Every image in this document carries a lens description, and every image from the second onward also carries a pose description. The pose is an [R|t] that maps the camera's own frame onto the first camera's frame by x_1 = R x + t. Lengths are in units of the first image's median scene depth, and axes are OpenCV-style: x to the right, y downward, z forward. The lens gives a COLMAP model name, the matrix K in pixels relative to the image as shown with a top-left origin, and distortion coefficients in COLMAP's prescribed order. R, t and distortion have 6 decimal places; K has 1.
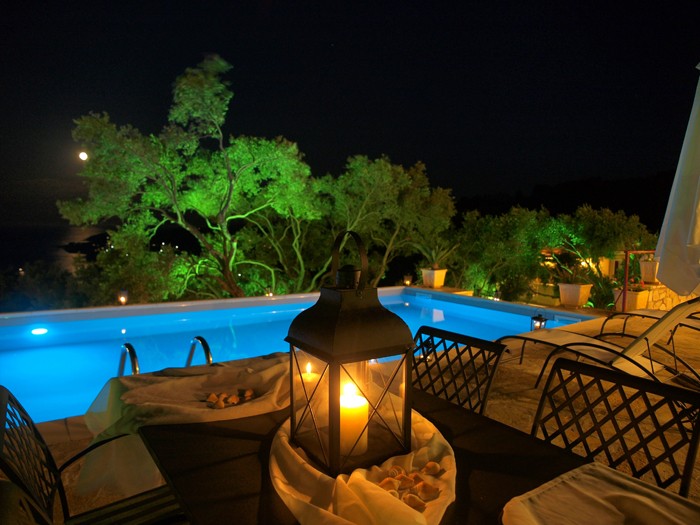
lens RADIAL K [[484.3, 0, 345.5], [0, 484.3, 263.0], [0, 0, 1]] dist [-0.034741, 0.024926]
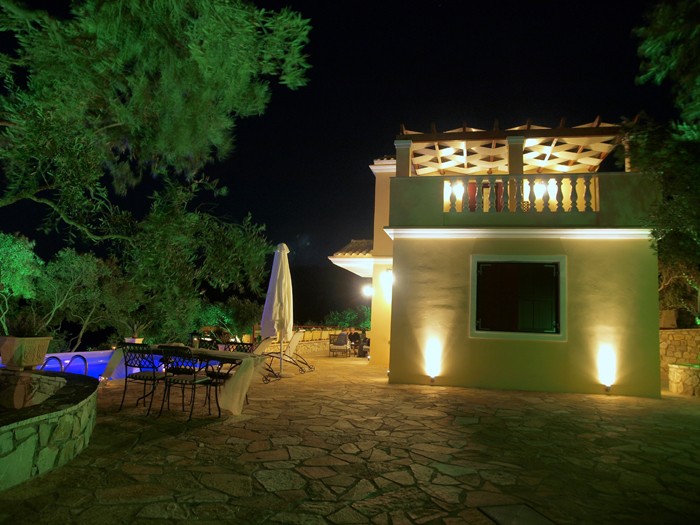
lens RADIAL K [[484.3, 0, 348.2], [0, 484.3, 262.6], [0, 0, 1]] dist [-0.034741, 0.024926]
pose [[0.764150, 0.093684, 0.638199, -0.197132], [0.018017, 0.985911, -0.166298, 0.031429], [-0.644786, 0.138575, 0.751696, -0.369010]]
